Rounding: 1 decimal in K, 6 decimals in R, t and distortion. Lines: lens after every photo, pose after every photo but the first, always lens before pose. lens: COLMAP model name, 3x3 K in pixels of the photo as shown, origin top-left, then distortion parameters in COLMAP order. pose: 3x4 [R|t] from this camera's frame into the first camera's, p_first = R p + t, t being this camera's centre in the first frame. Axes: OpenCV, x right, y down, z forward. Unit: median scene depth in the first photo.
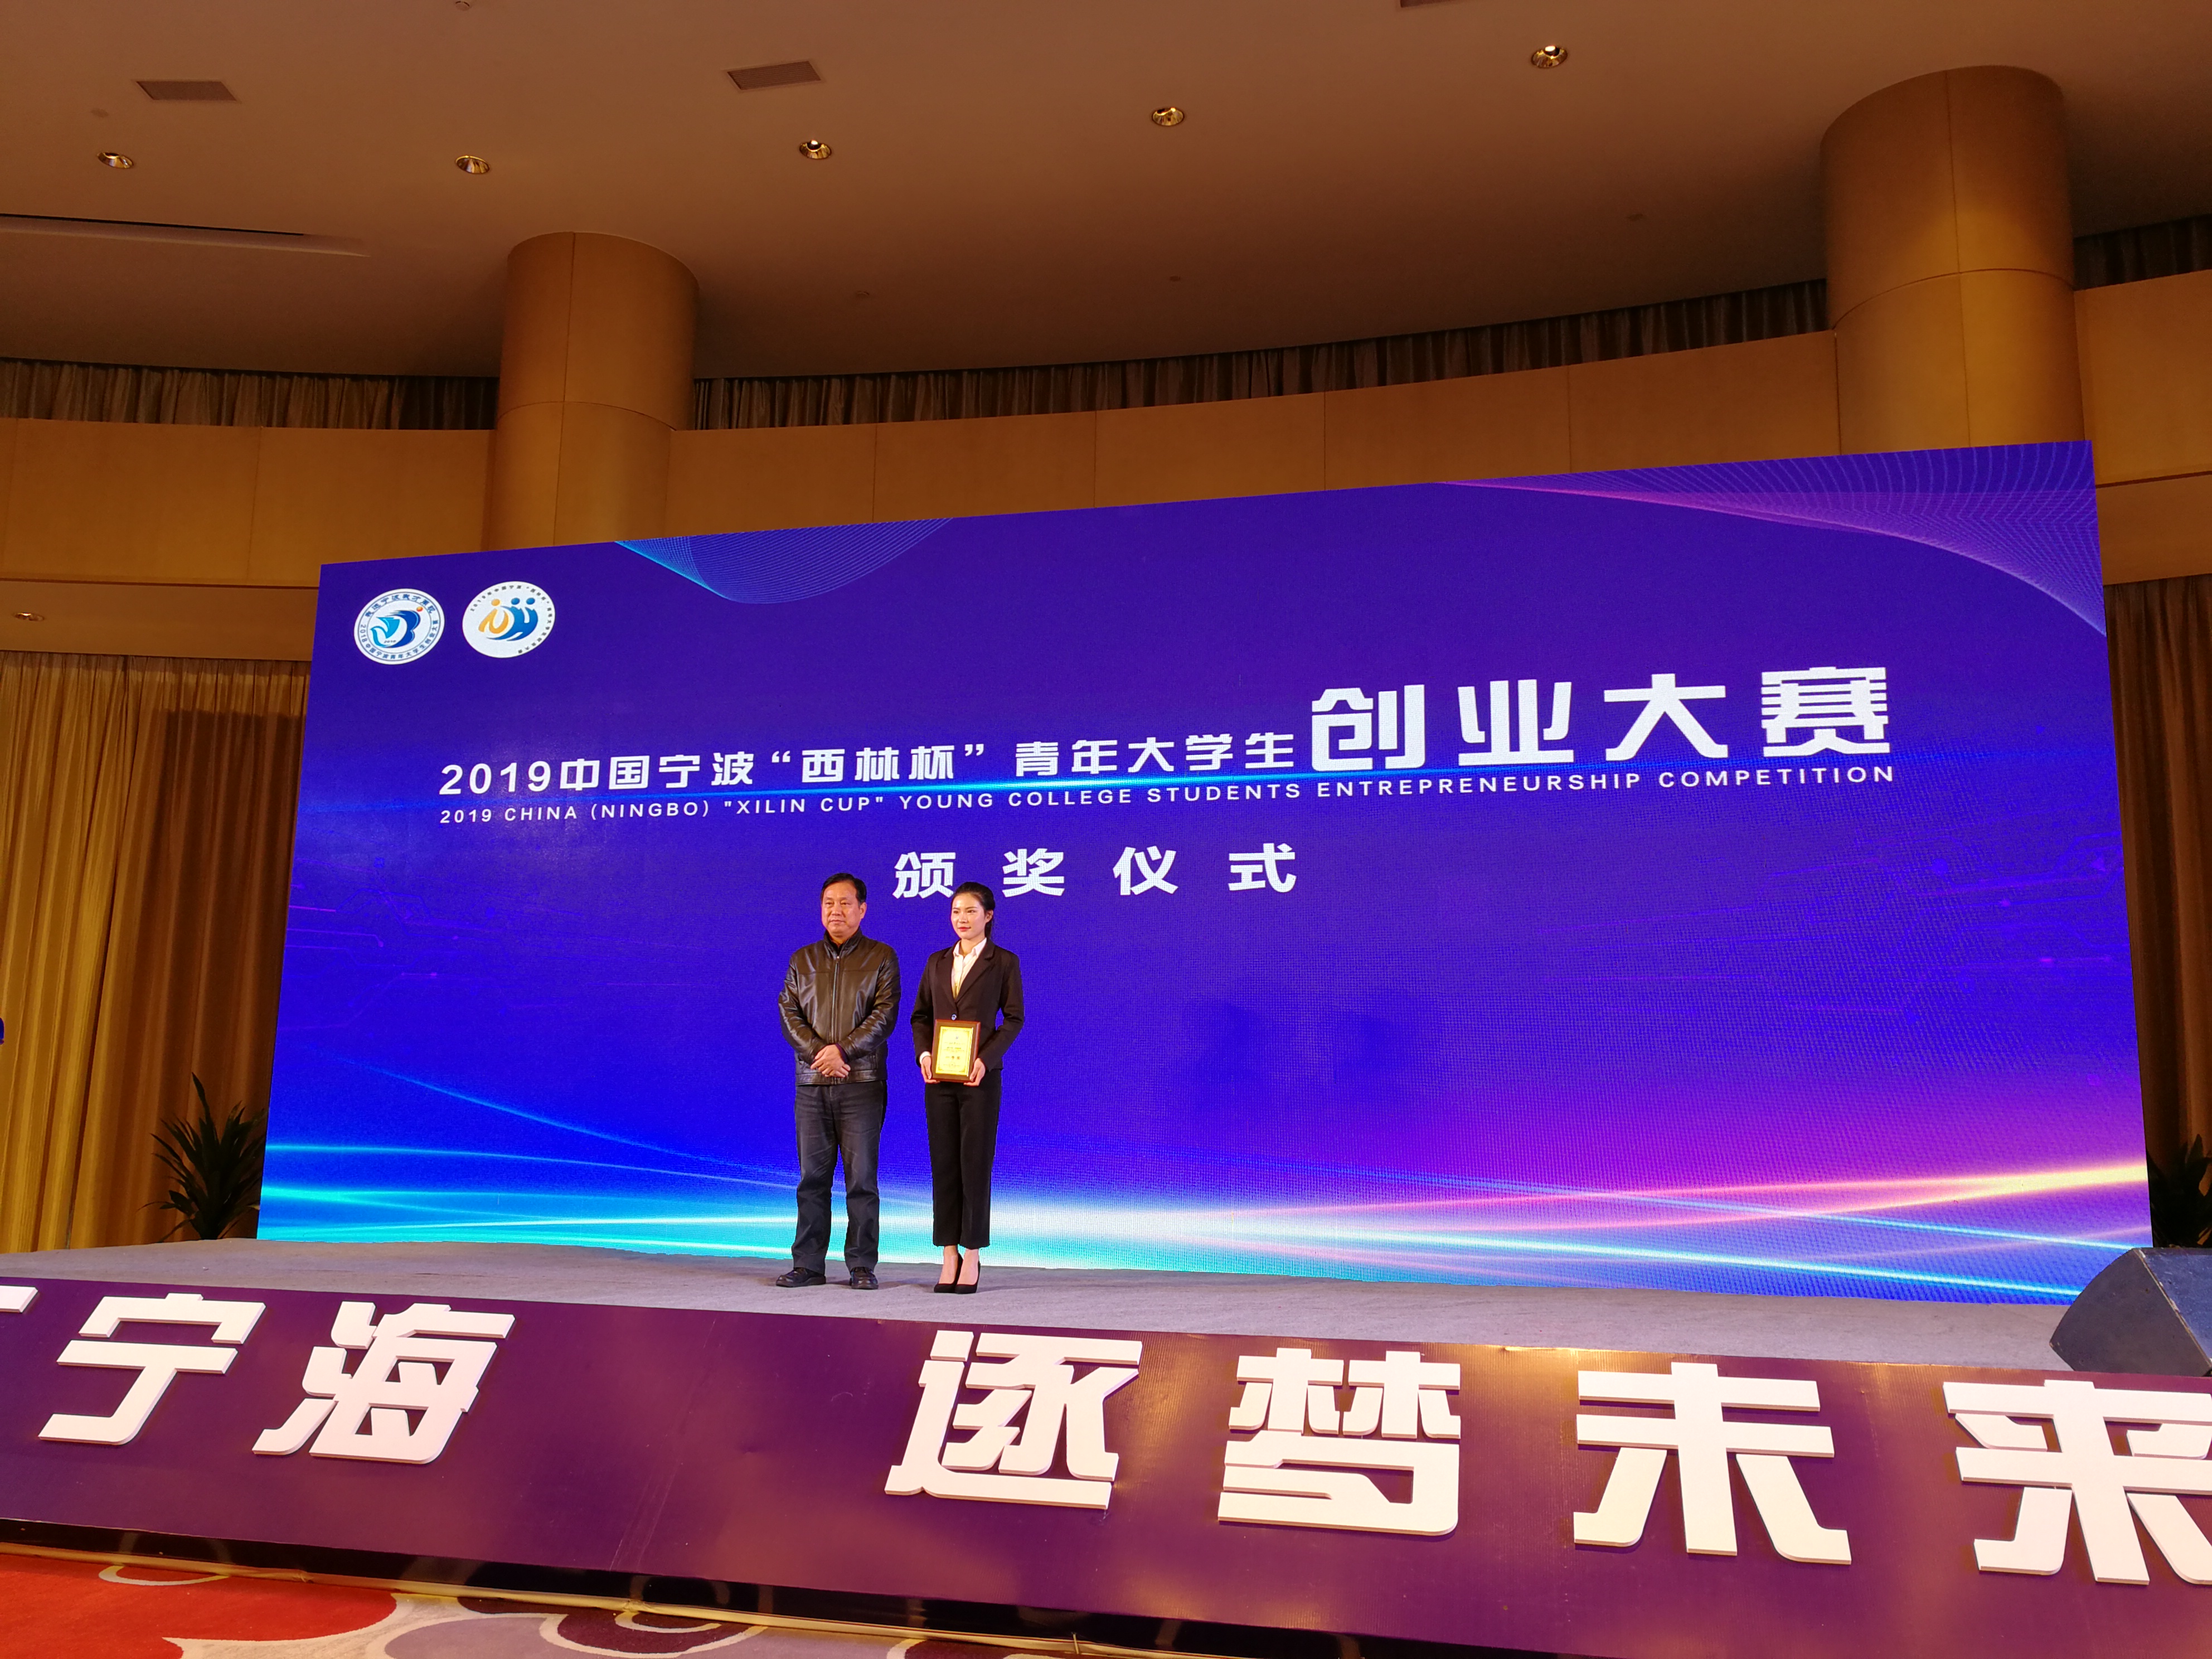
lens RADIAL K [[1759.4, 0, 1106.0], [0, 1759.4, 829.5], [0, 0, 1]] dist [0.018299, -0.028799]
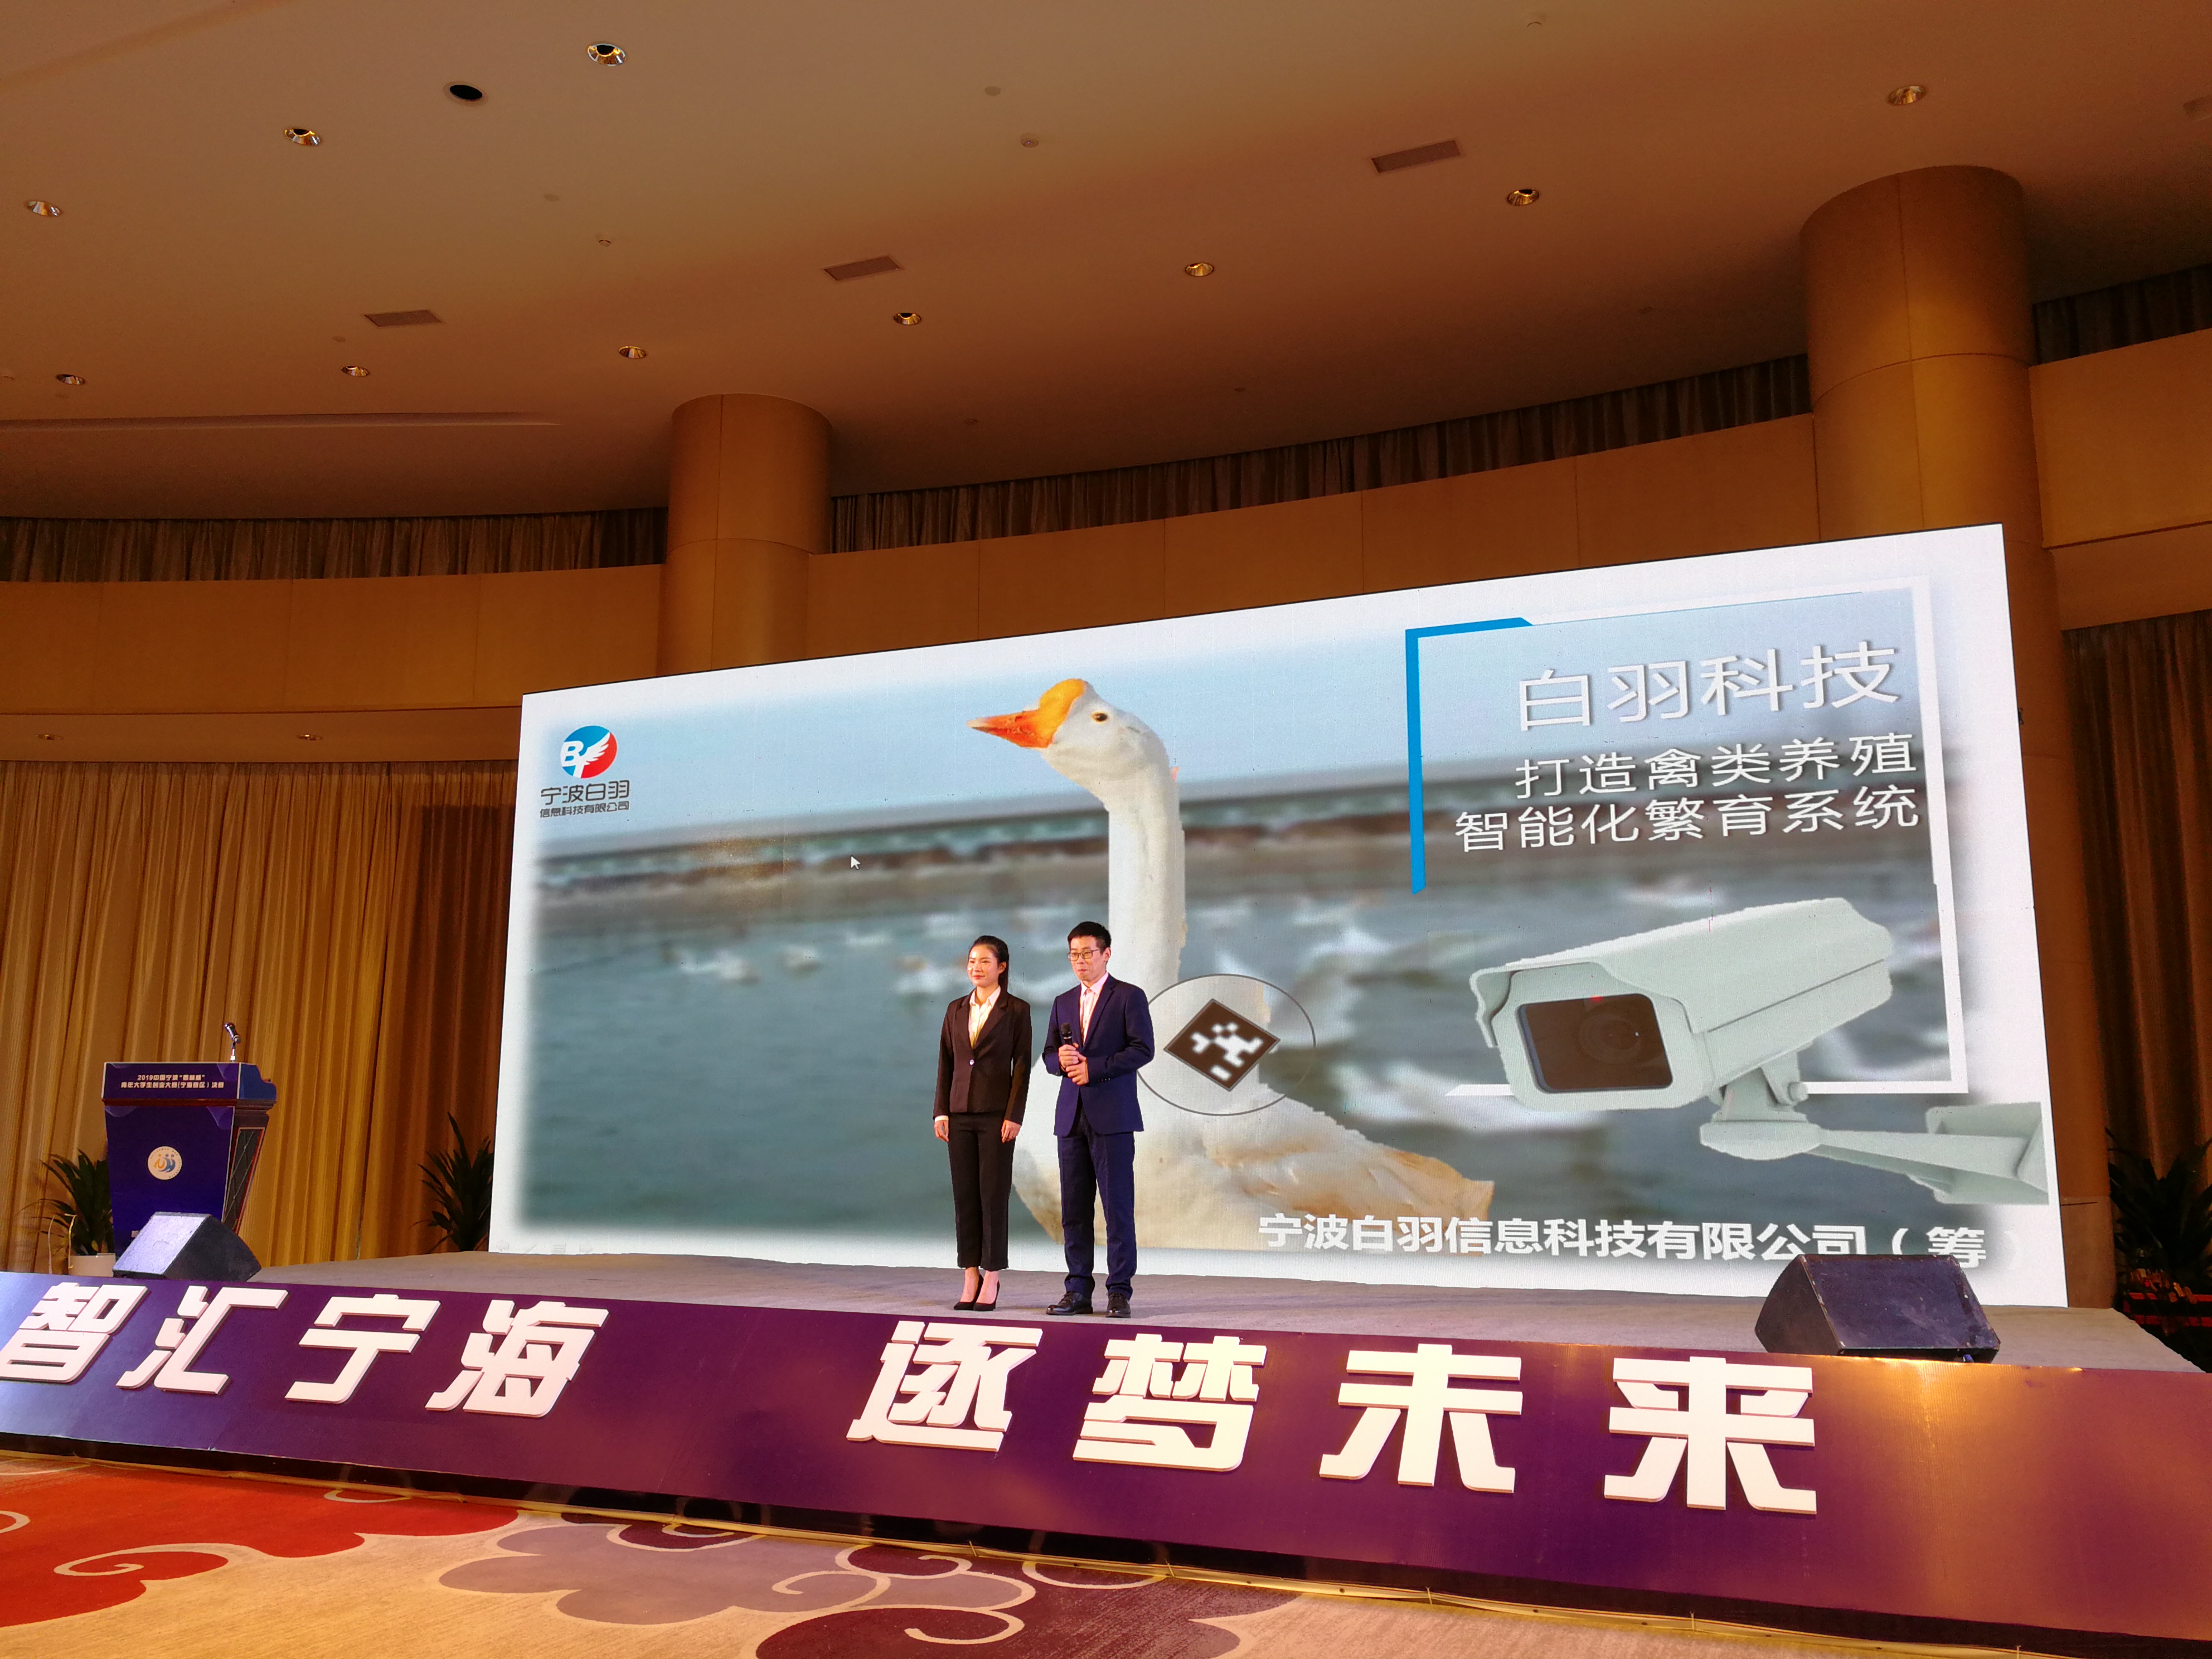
lens RADIAL K [[1733.9, 0, 1106.0], [0, 1733.9, 829.5], [0, 0, 1]] dist [-0.003192, 0.003880]
pose [[0.989371, -0.039770, -0.139871, 0.253530], [0.038998, 0.999205, -0.008258, -0.069412], [0.140089, 0.002715, 0.990135, -0.273855]]
